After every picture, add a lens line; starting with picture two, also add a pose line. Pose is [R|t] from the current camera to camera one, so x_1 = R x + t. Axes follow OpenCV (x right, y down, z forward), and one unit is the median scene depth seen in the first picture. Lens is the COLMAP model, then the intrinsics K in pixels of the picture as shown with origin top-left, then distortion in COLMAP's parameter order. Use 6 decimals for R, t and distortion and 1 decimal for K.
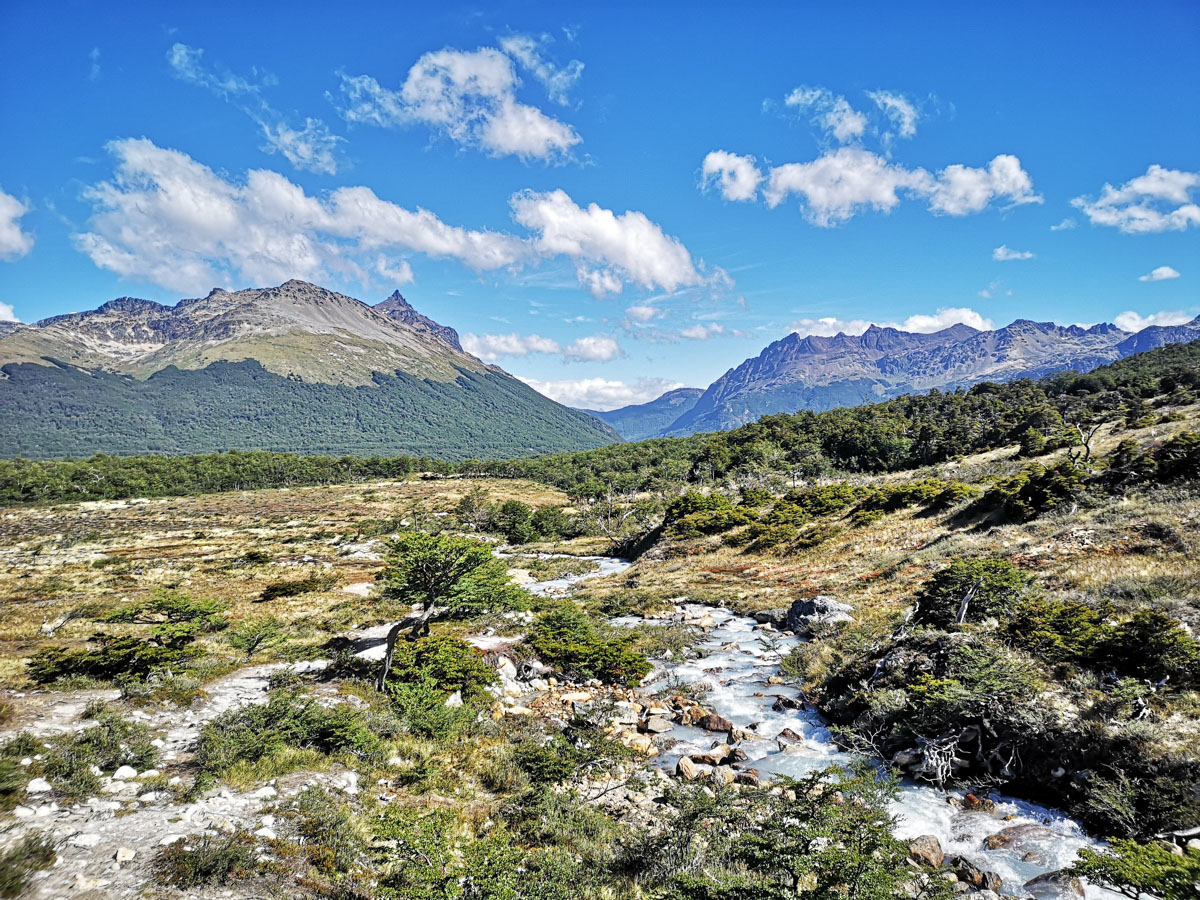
lens RADIAL K [[909.4, 0, 609.3], [0, 909.4, 448.1], [0, 0, 1]] dist [0.075116, -0.041820]
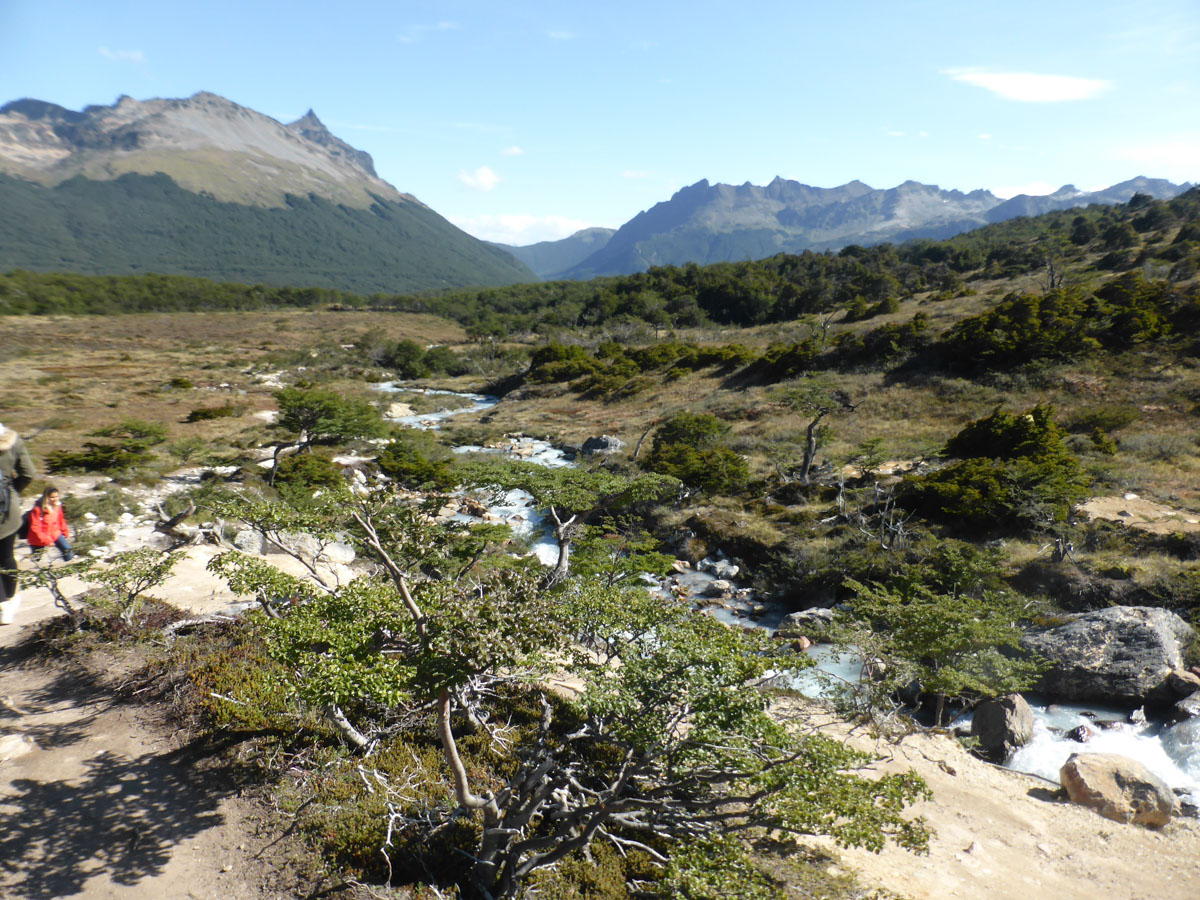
lens RADIAL K [[883.2, 0, 593.9], [0, 883.2, 446.5], [0, 0, 1]] dist [-0.000934, 0.010326]
pose [[0.996137, 0.035058, 0.080509, 0.043593], [-0.049334, 0.981904, 0.182841, -0.026497], [-0.072642, -0.186107, 0.979840, -0.126027]]
